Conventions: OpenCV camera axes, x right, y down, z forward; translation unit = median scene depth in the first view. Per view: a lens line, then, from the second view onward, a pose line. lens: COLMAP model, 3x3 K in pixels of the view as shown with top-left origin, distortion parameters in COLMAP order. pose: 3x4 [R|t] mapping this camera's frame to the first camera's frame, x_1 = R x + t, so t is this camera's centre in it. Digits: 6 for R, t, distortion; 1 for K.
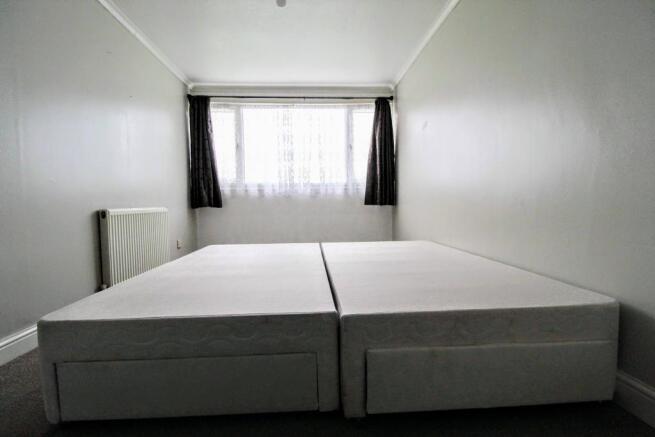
lens RADIAL K [[304.6, 0, 333.4], [0, 304.6, 214.7], [0, 0, 1]] dist [-0.021327, -0.000339]
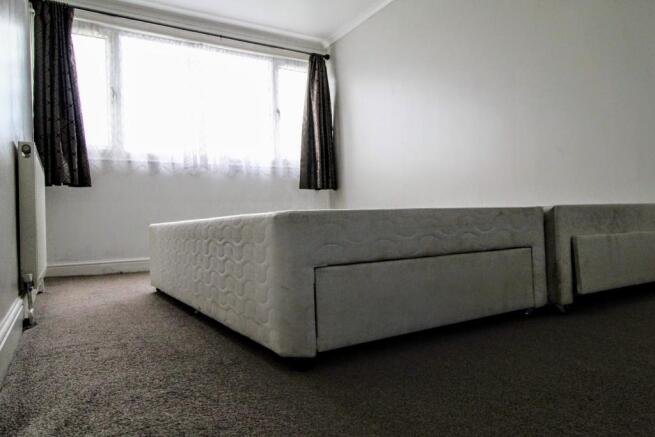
lens RADIAL K [[439.5, 0, 325.4], [0, 439.5, 220.7], [0, 0, 1]] dist [-0.019813, -0.008365]
pose [[0.885810, -0.007827, 0.463982, -0.353055], [0.038880, 0.997594, -0.057400, 0.112746], [-0.462416, 0.068885, 0.883983, 0.008449]]
